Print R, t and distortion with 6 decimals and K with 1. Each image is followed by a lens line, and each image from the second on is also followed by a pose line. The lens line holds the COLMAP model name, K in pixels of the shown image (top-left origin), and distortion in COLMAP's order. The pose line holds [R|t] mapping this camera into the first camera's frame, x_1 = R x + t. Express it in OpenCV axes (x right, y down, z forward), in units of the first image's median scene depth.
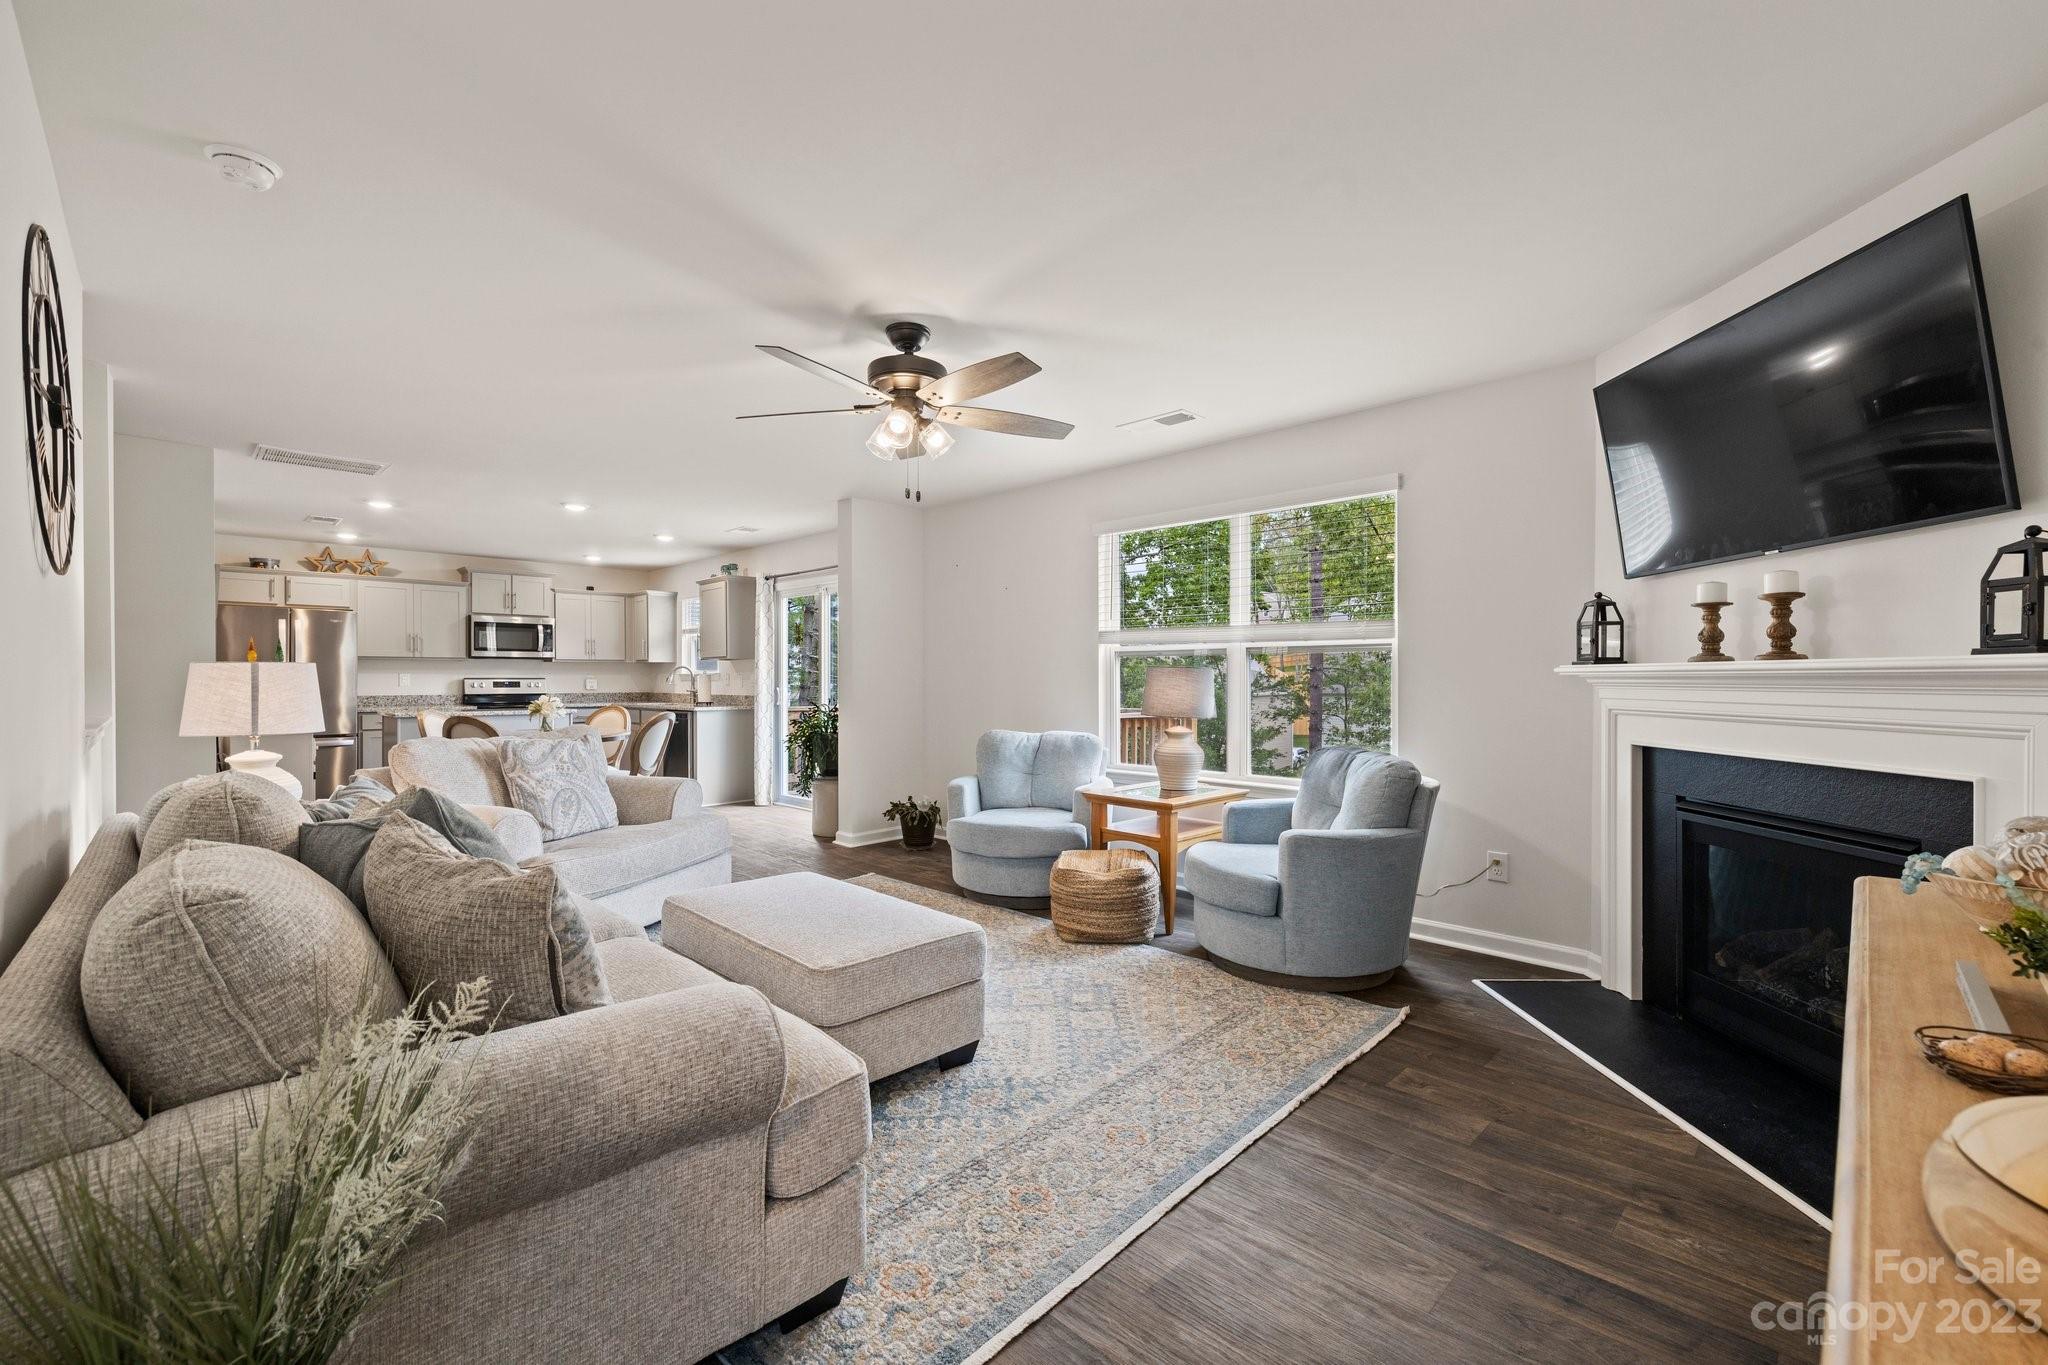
lens RADIAL K [[871.7, 0, 1032.6], [0, 871.7, 678.9], [0, 0, 1]] dist [0.003900, 0.000317]
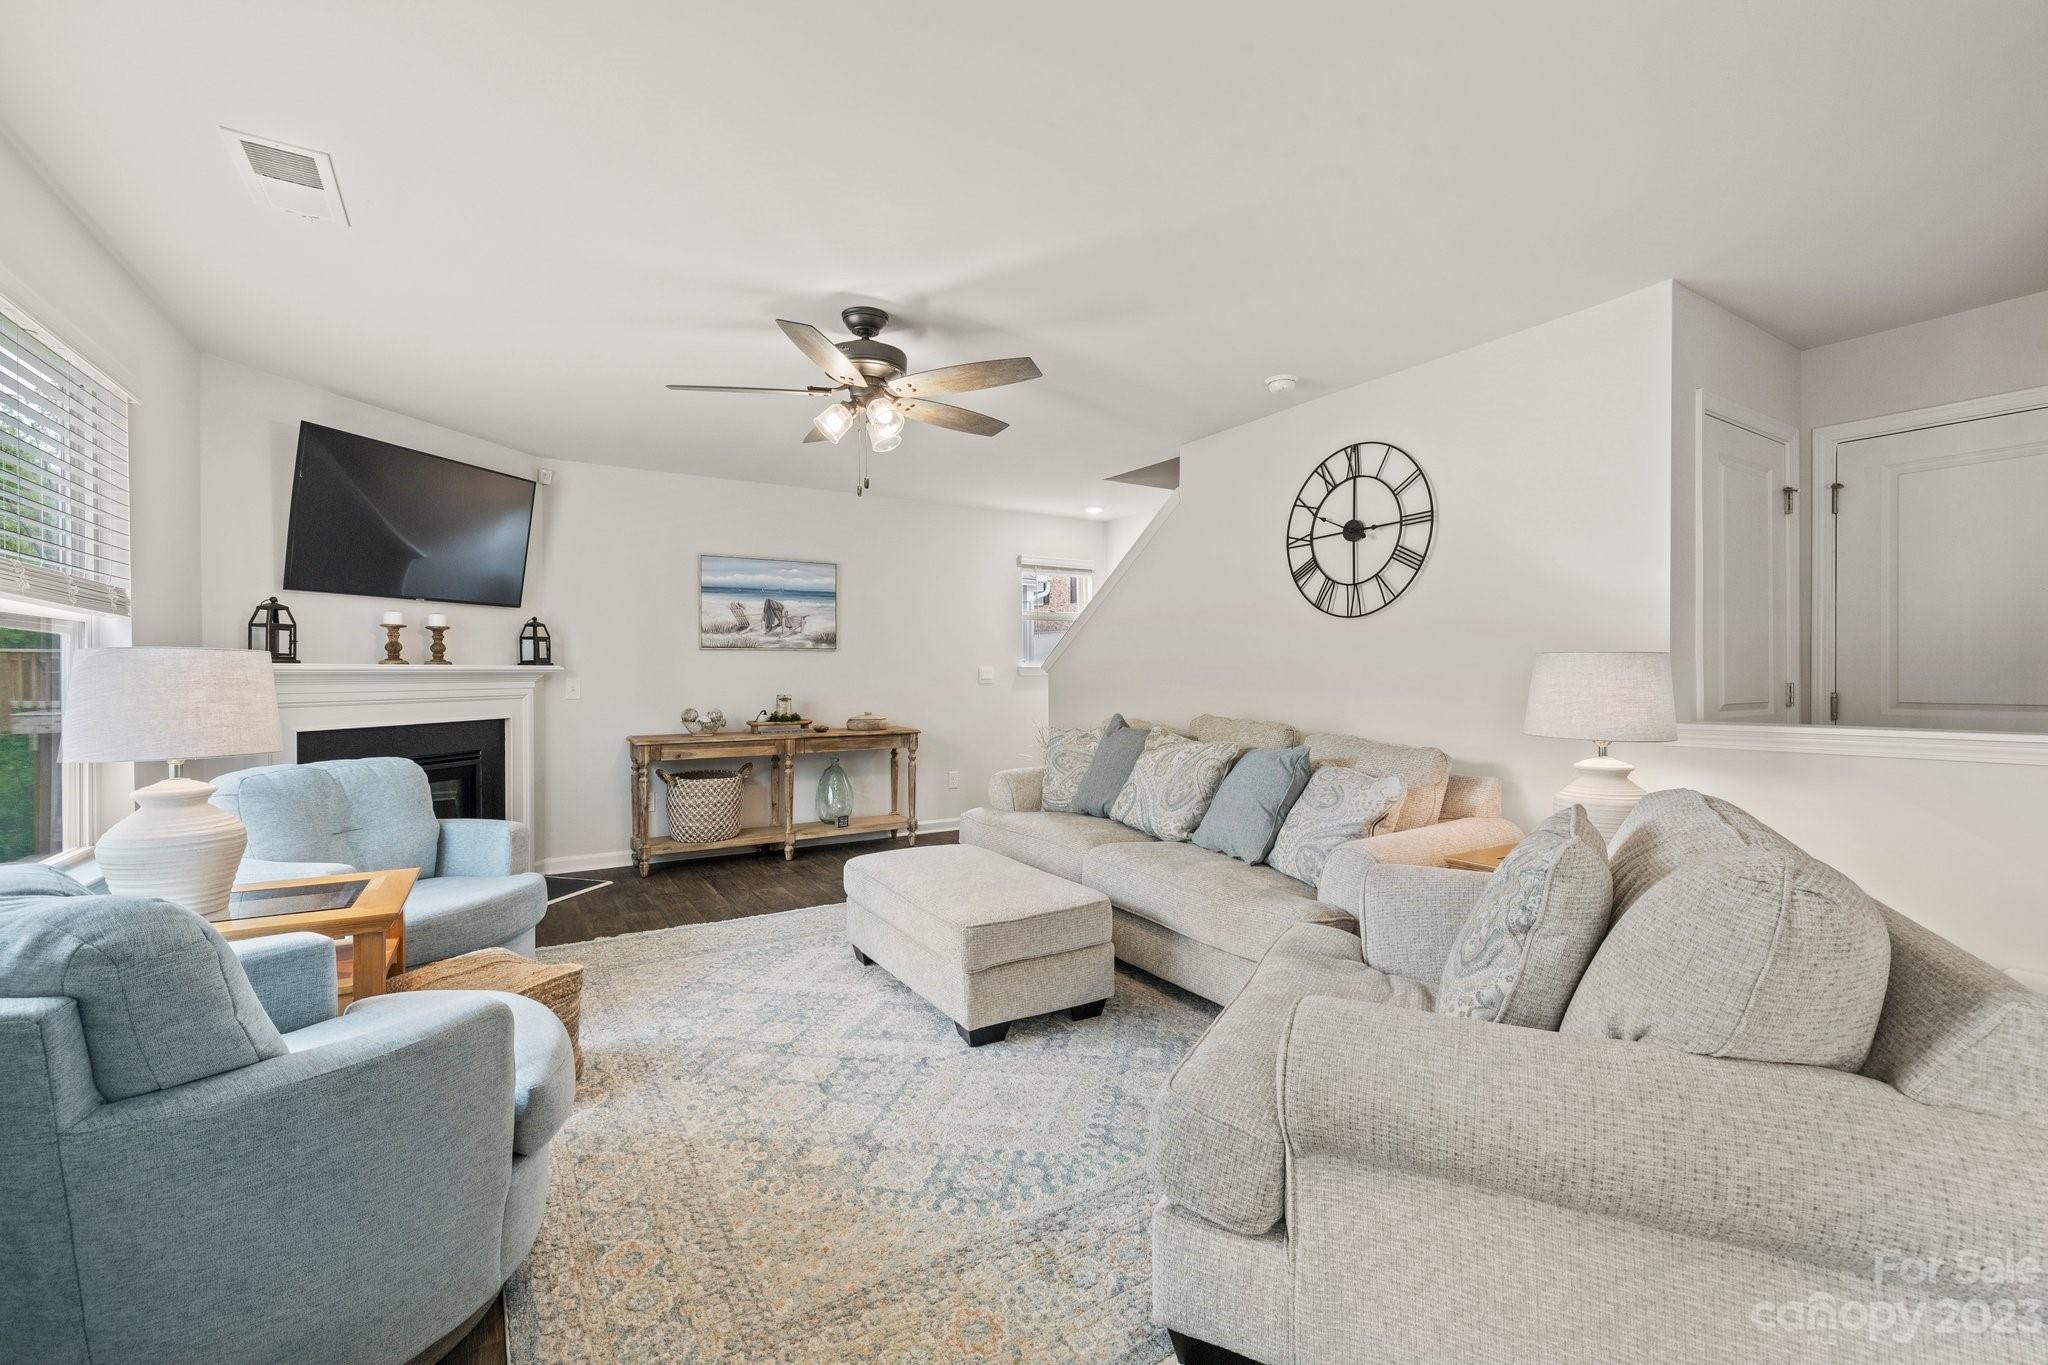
lens RADIAL K [[871.7, 0, 1024.5], [0, 871.7, 678.7], [0, 0, 1]] dist [0.003900, 0.000317]
pose [[-0.971841, 0.004099, 0.235603, -0.199567], [0.005793, 0.999962, 0.006501, 0.000813], [-0.235568, 0.007683, -0.971828, 0.701433]]
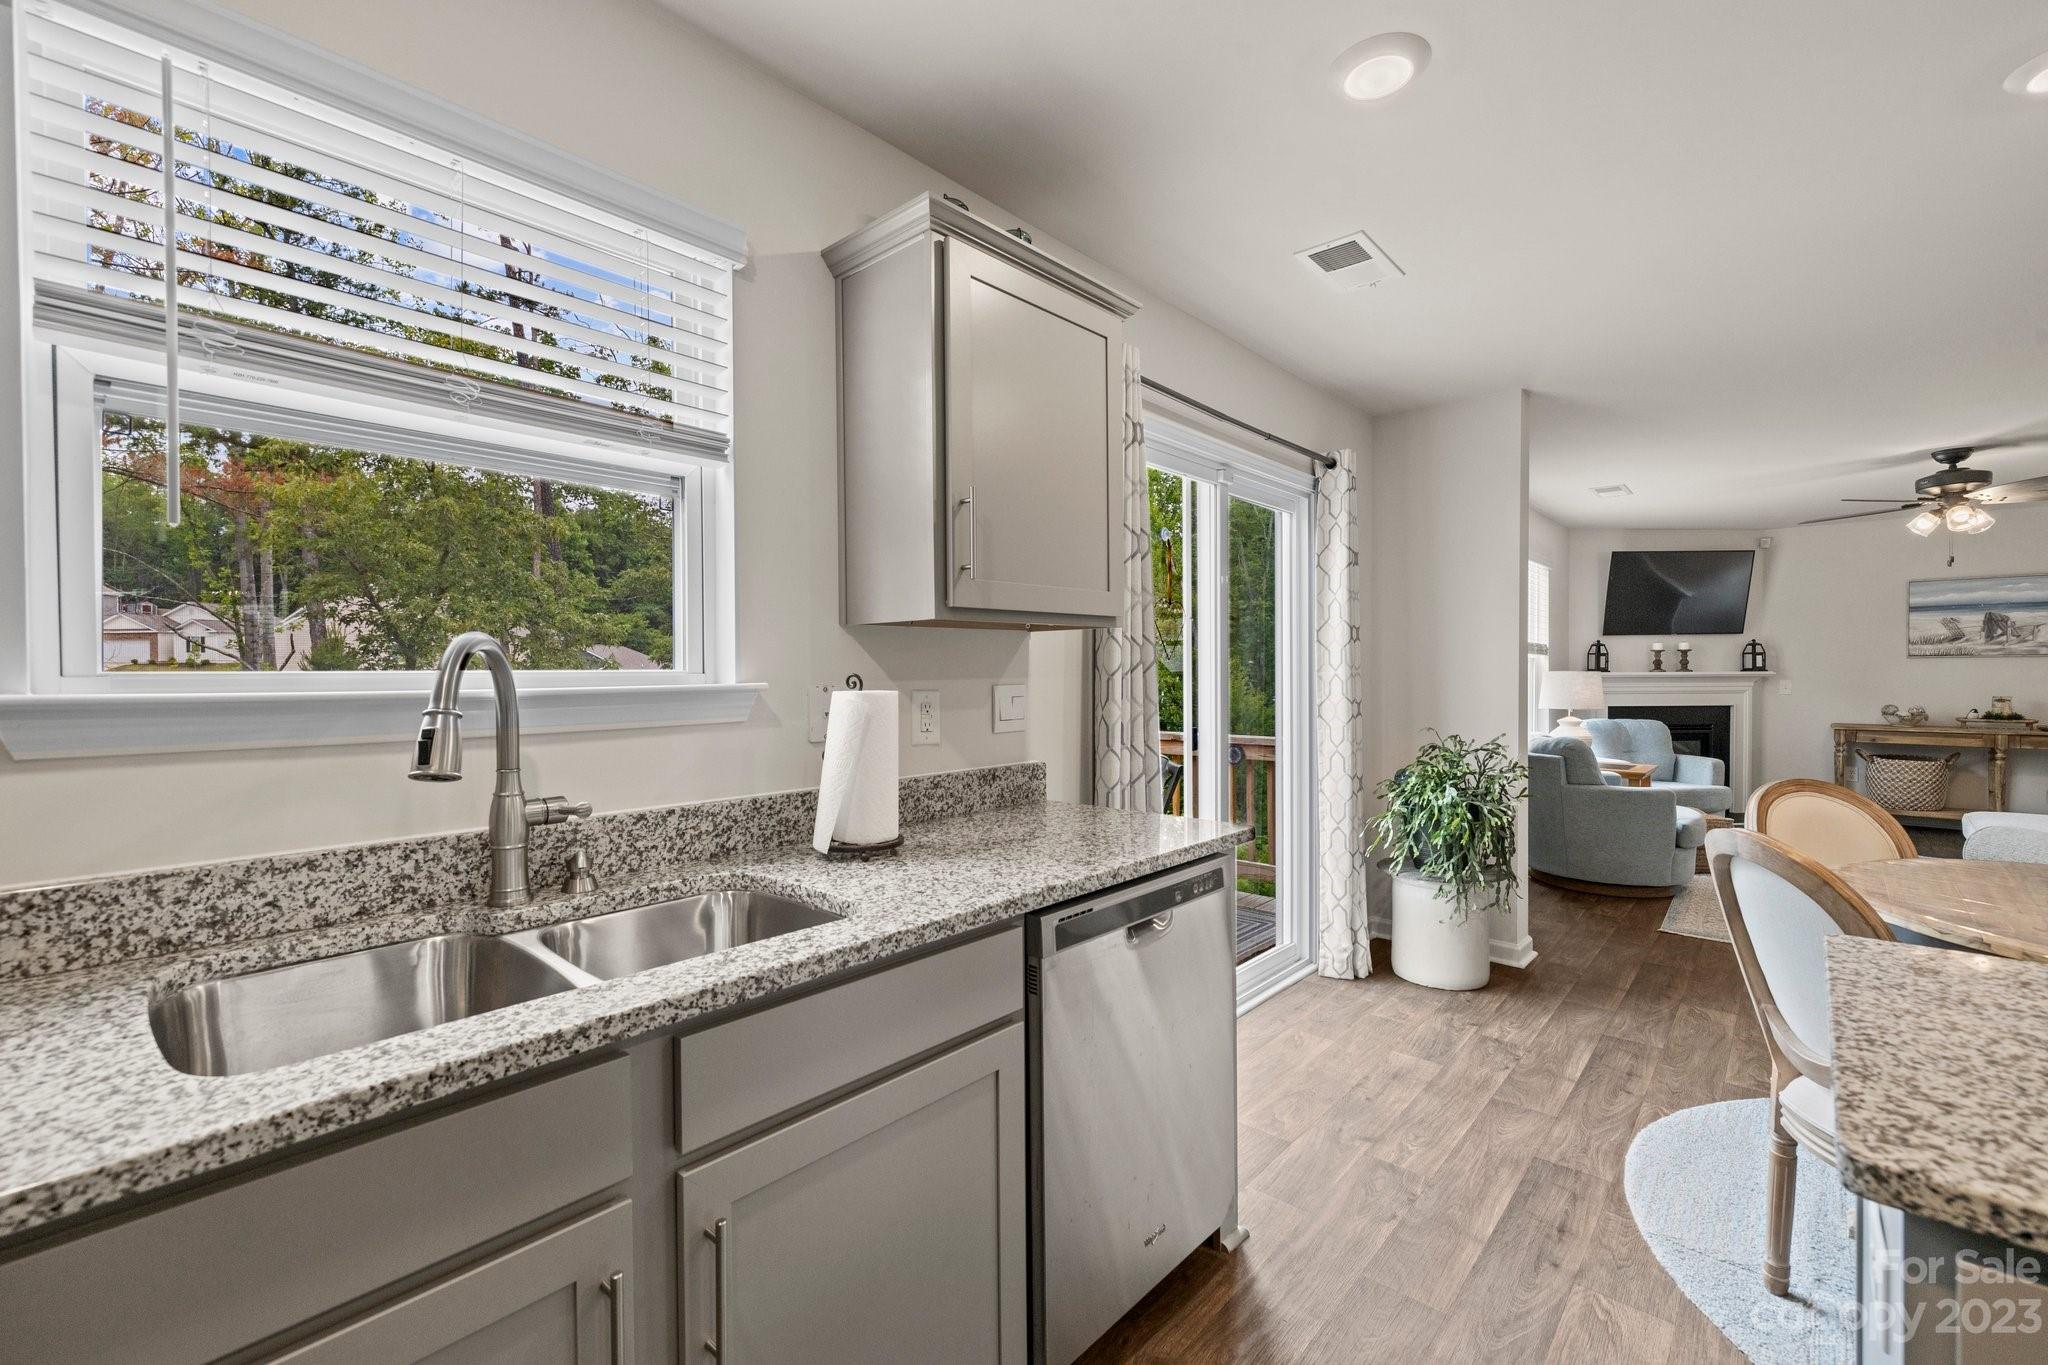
lens RADIAL K [[871.7, 0, 1028.0], [0, 871.7, 676.8], [0, 0, 1]] dist [0.003900, 0.000317]
pose [[-0.054531, -0.005672, 0.998496, -0.579640], [0.005484, 0.999967, 0.005980, -0.009865], [-0.998497, 0.005802, -0.054498, 0.986597]]
